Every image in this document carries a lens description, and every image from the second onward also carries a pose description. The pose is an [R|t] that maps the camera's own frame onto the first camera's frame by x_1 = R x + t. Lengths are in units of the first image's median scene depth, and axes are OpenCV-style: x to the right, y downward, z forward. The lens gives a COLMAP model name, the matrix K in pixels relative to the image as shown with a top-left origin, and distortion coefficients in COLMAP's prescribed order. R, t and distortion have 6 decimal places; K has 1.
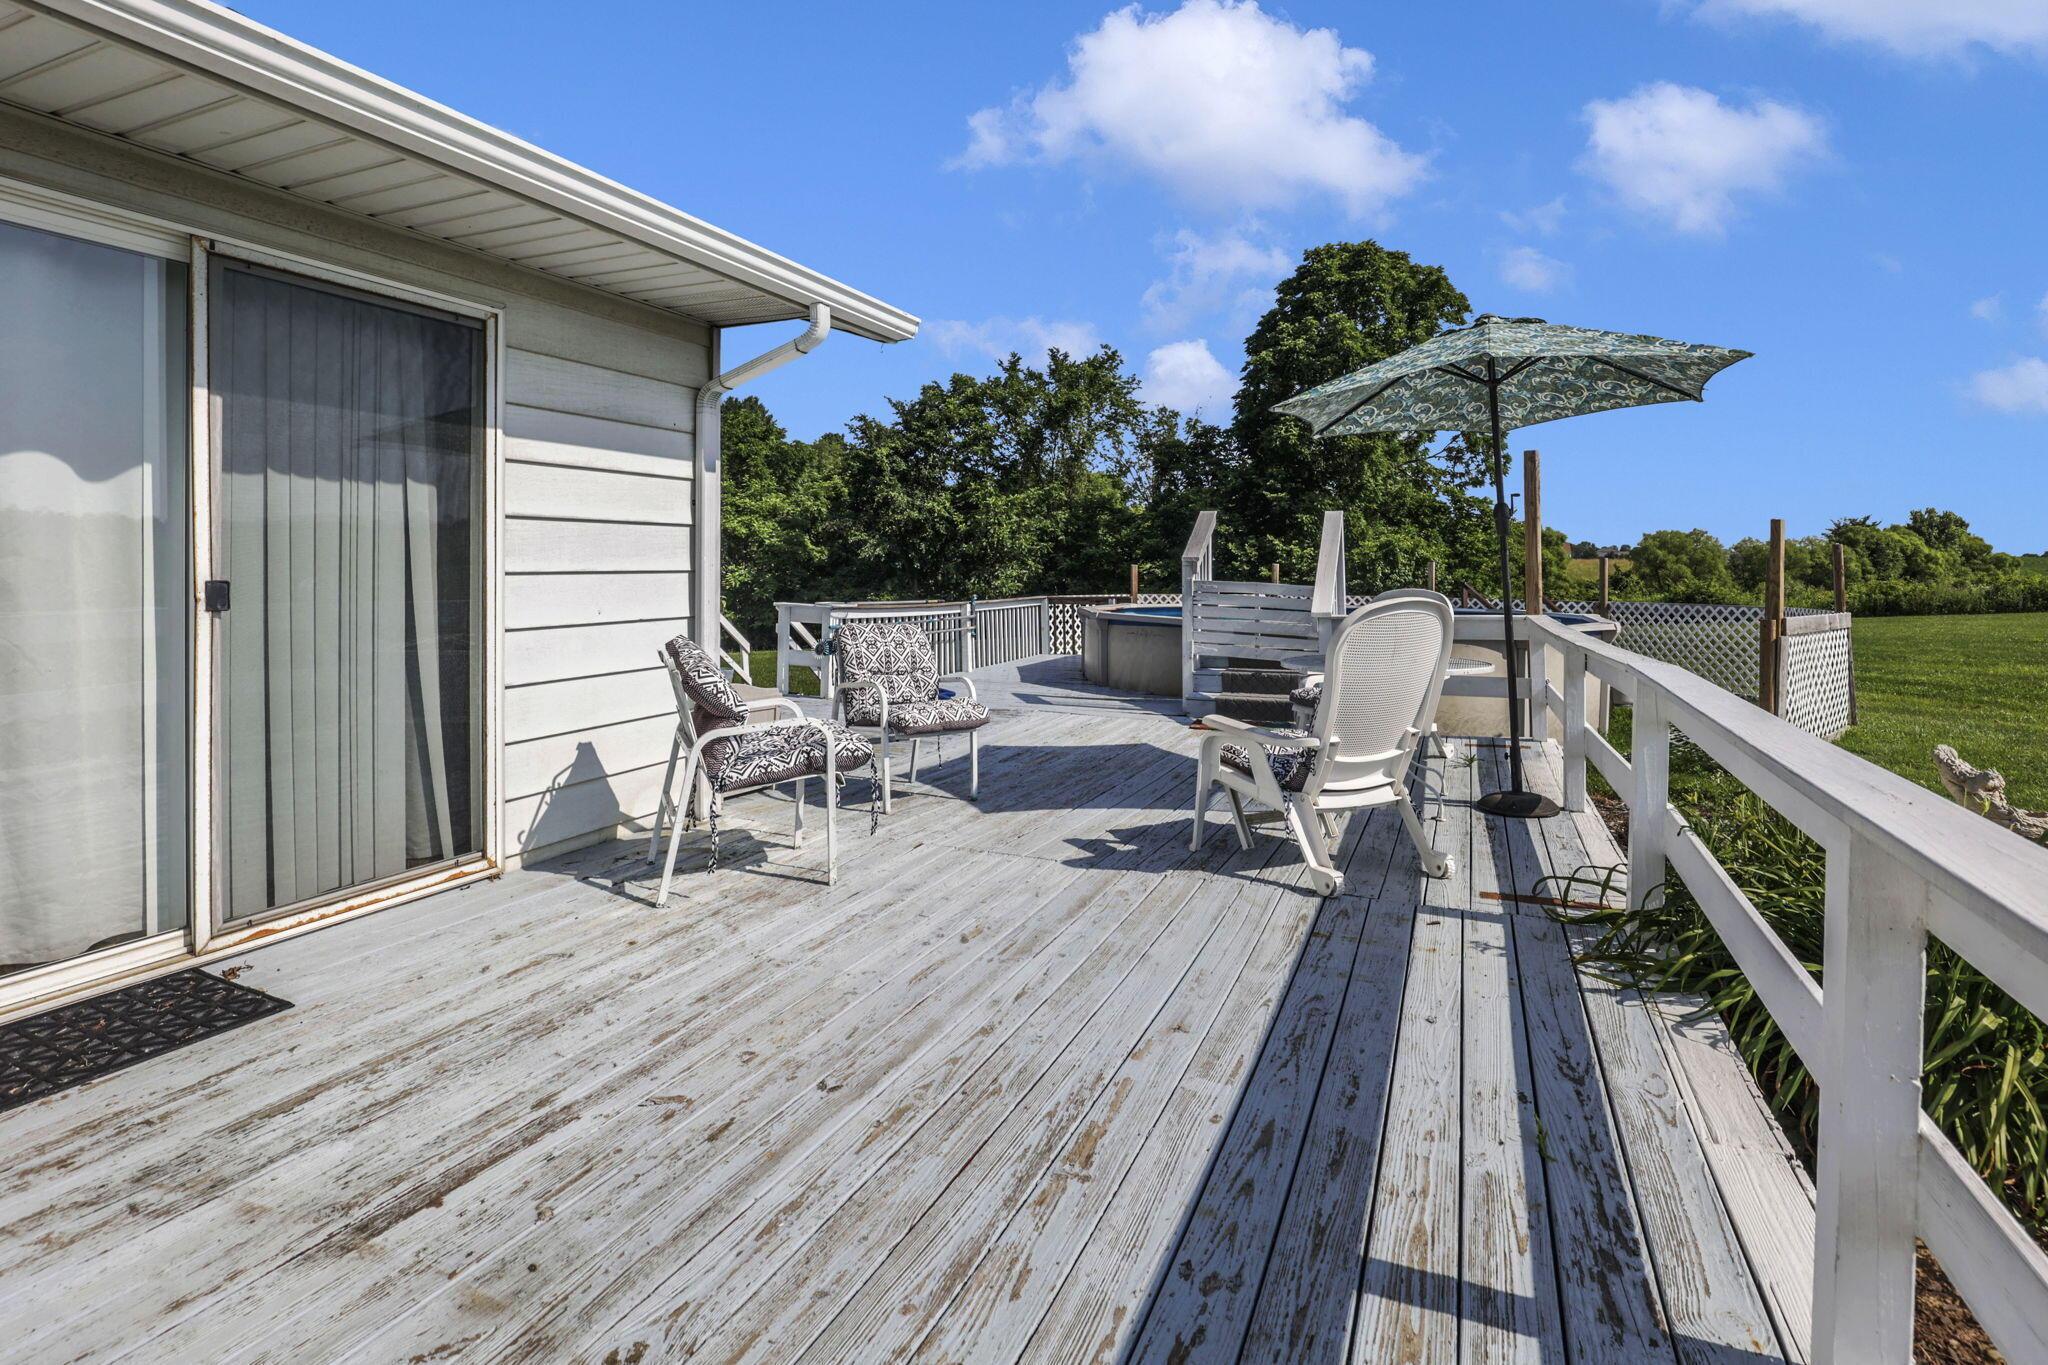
lens RADIAL K [[989.7, 0, 1024.0], [0, 989.7, 682.5], [0, 0, 1]] dist [-0.022585, 0.000147]
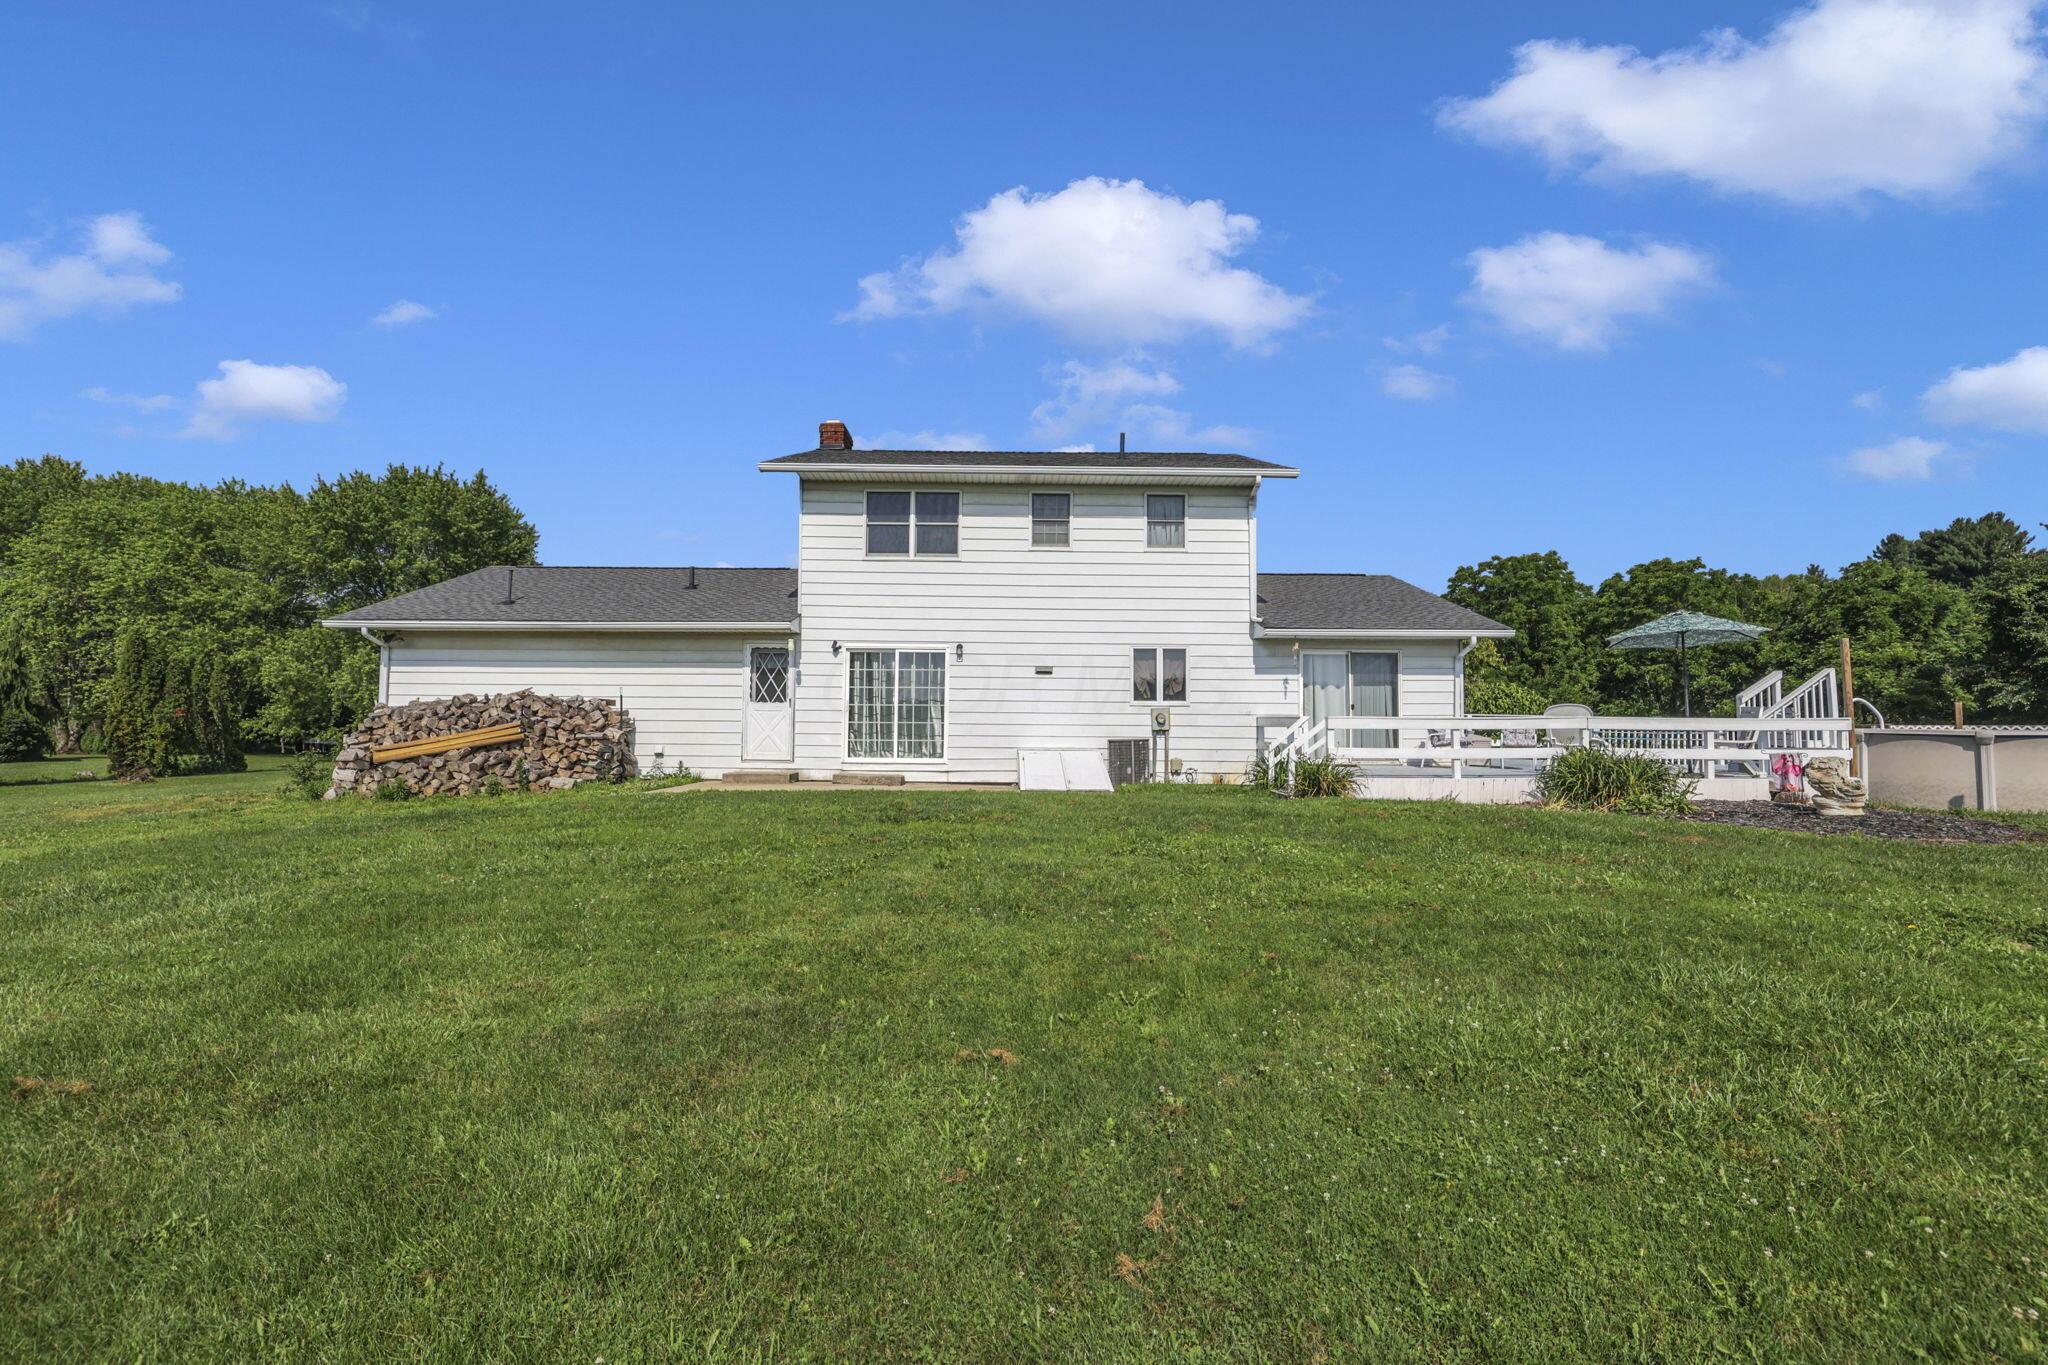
lens RADIAL K [[989.7, 0, 1024.0], [0, 989.7, 682.5], [0, 0, 1]] dist [-0.022585, 0.000147]
pose [[0.476797, -0.049246, -0.877633, 0.189517], [-0.096193, 0.989510, -0.107783, 0.032494], [0.873734, 0.135813, 0.467058, -0.192859]]
